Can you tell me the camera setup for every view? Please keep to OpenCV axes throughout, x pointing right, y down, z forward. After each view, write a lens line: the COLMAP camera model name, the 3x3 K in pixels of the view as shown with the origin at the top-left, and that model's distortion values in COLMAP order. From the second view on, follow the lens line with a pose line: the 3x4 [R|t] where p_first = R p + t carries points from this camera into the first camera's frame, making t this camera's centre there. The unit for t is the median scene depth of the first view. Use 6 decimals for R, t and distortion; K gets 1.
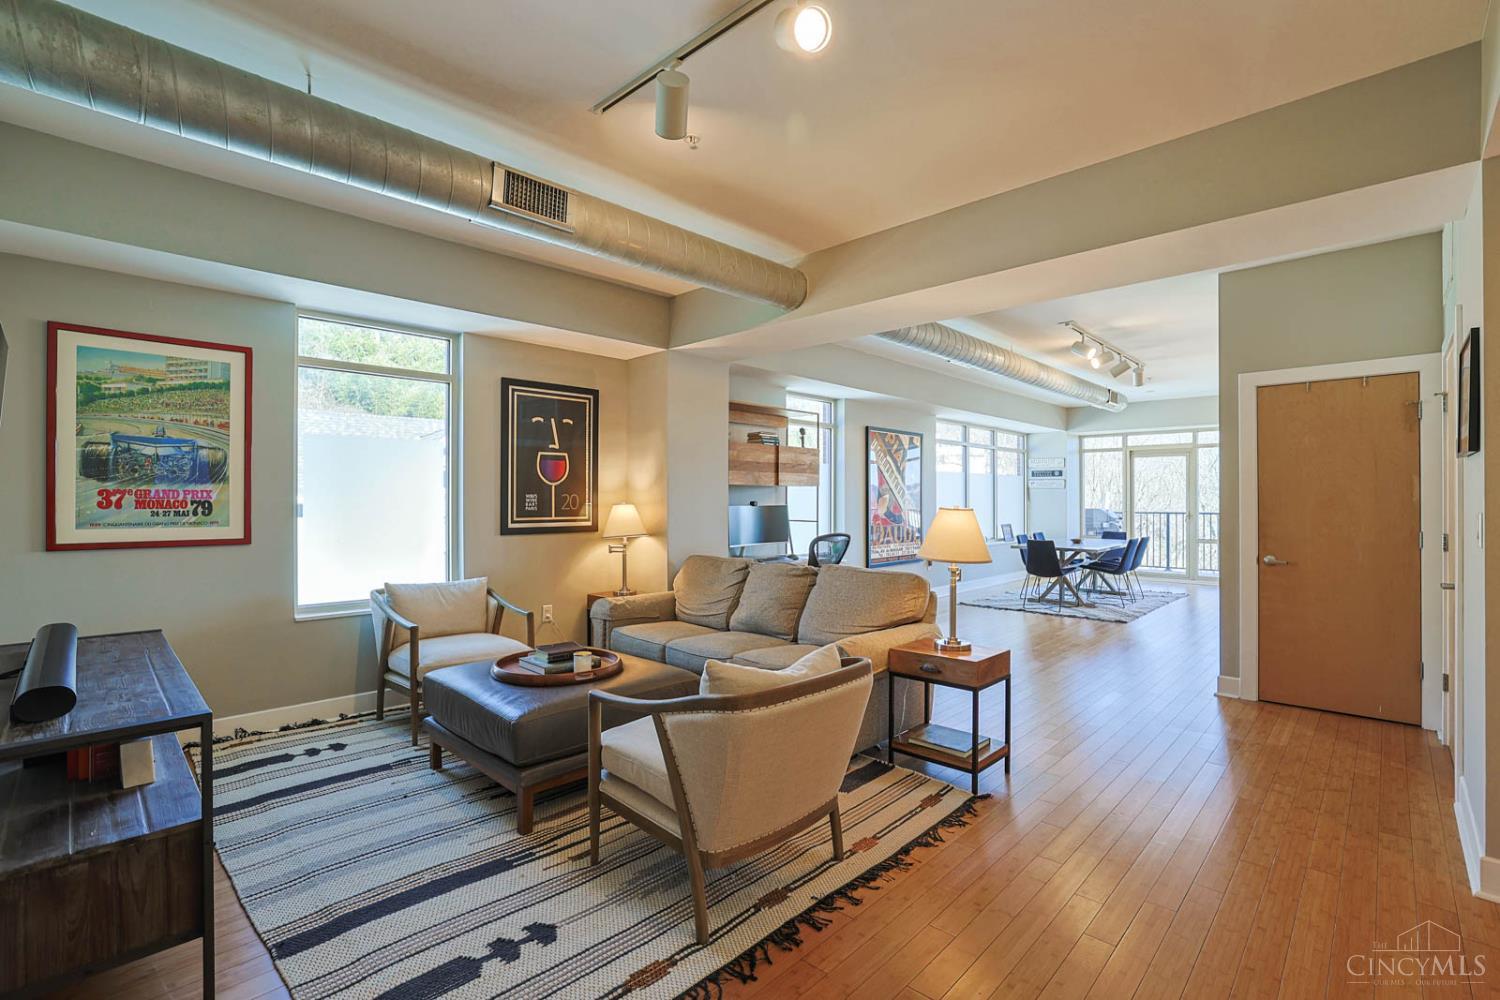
lens RADIAL K [[681.1, 0, 757.3], [0, 681.1, 496.1], [0, 0, 1]] dist [-0.039494, 0.013033]
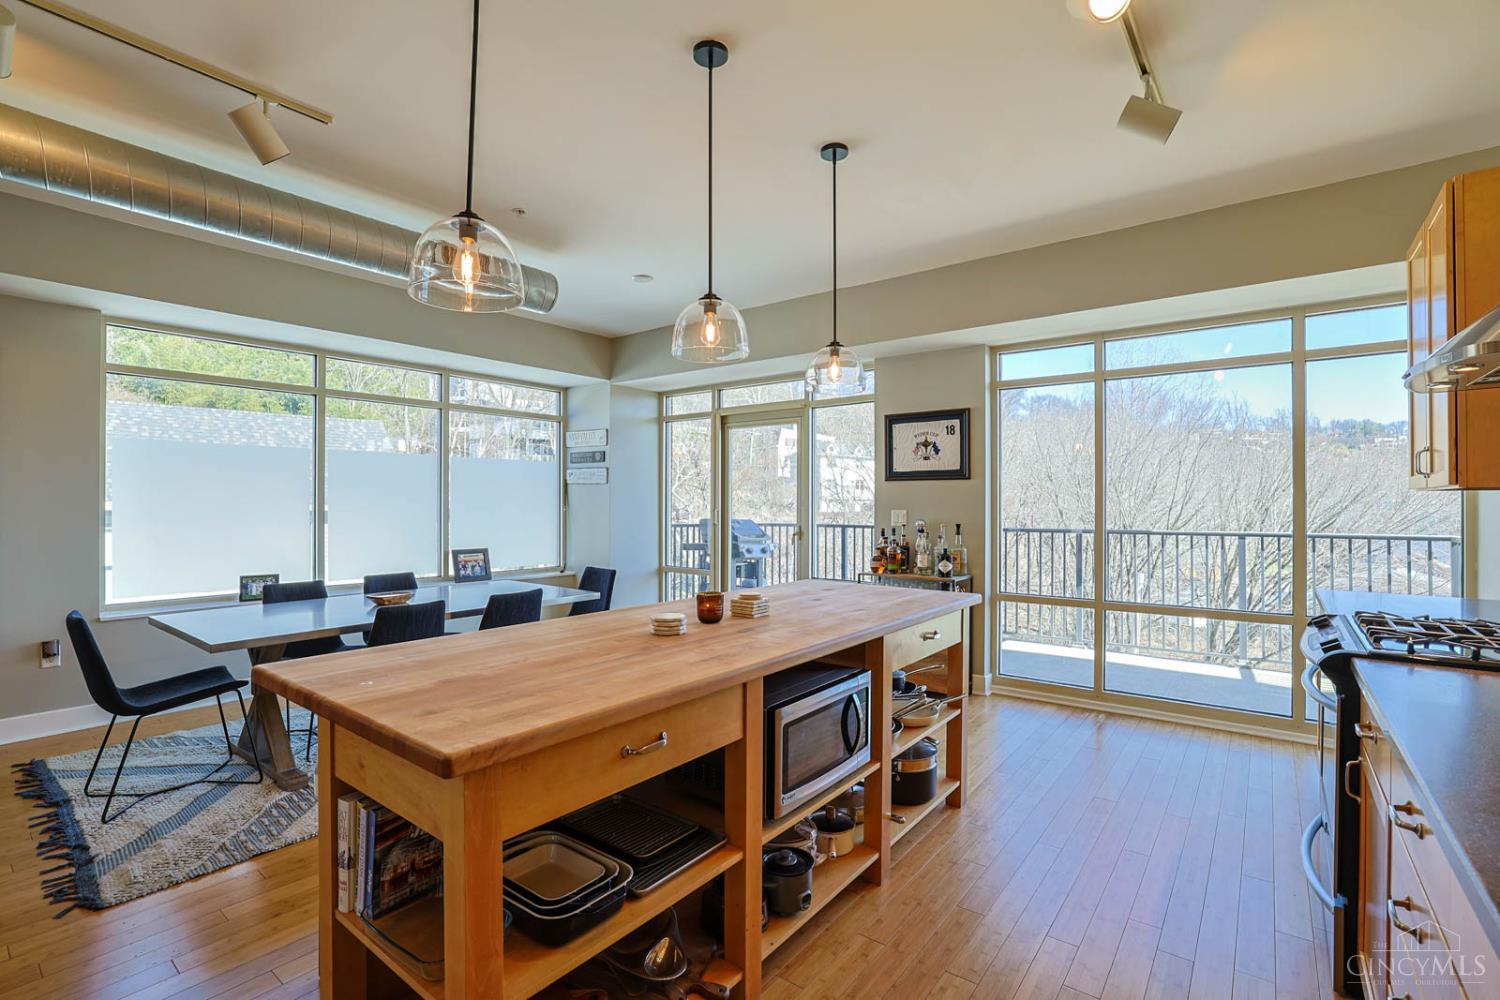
lens RADIAL K [[681.1, 0, 749.5], [0, 681.1, 497.2], [0, 0, 1]] dist [-0.039494, 0.013033]
pose [[0.994943, 0.001082, 0.100435, 0.656735], [-0.000325, 0.999971, -0.007552, 0.005131], [-0.100440, 0.007481, 0.994915, 0.550331]]
